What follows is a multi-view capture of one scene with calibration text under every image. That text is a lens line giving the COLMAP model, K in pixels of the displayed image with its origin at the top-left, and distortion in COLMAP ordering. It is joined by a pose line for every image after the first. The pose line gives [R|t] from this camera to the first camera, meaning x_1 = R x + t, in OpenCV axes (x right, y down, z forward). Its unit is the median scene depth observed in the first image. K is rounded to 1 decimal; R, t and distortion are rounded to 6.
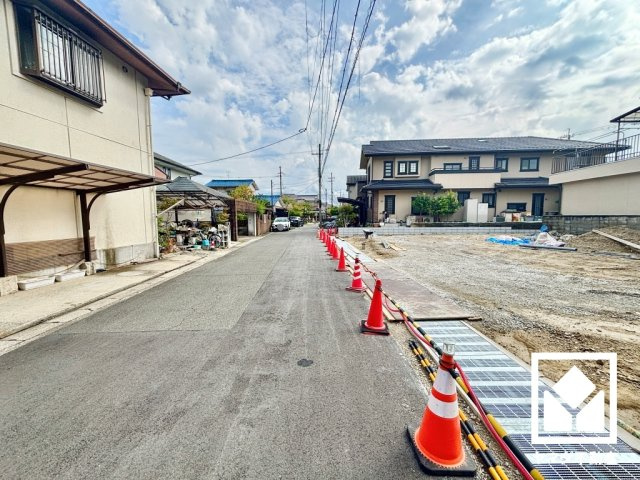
lens RADIAL K [[257.7, 0, 320.0], [0, 257.7, 240.0], [0, 0, 1]] dist [0.000402, 0.000006]
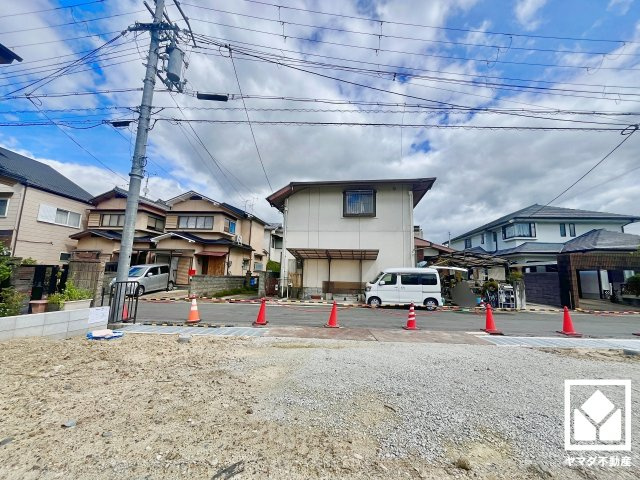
lens RADIAL K [[260.1, 0, 318.1], [0, 260.1, 240.3], [0, 0, 1]] dist [-0.002377, -0.000091]
pose [[-0.074720, -0.133482, -0.988231, 0.391600], [-0.115923, 0.985445, -0.124341, -0.013481], [0.990444, 0.105268, -0.089106, 0.269244]]
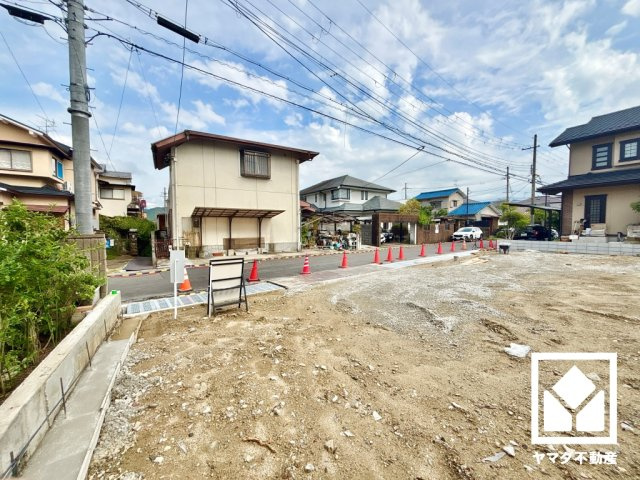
lens RADIAL K [[256.4, 0, 320.7], [0, 256.4, 238.9], [0, 0, 1]] dist [0.010008, -0.000235]
pose [[0.594375, 0.037327, -0.803321, 0.416922], [-0.067810, 0.997691, -0.003815, -0.008036], [0.801324, 0.056741, 0.595534, 0.023682]]
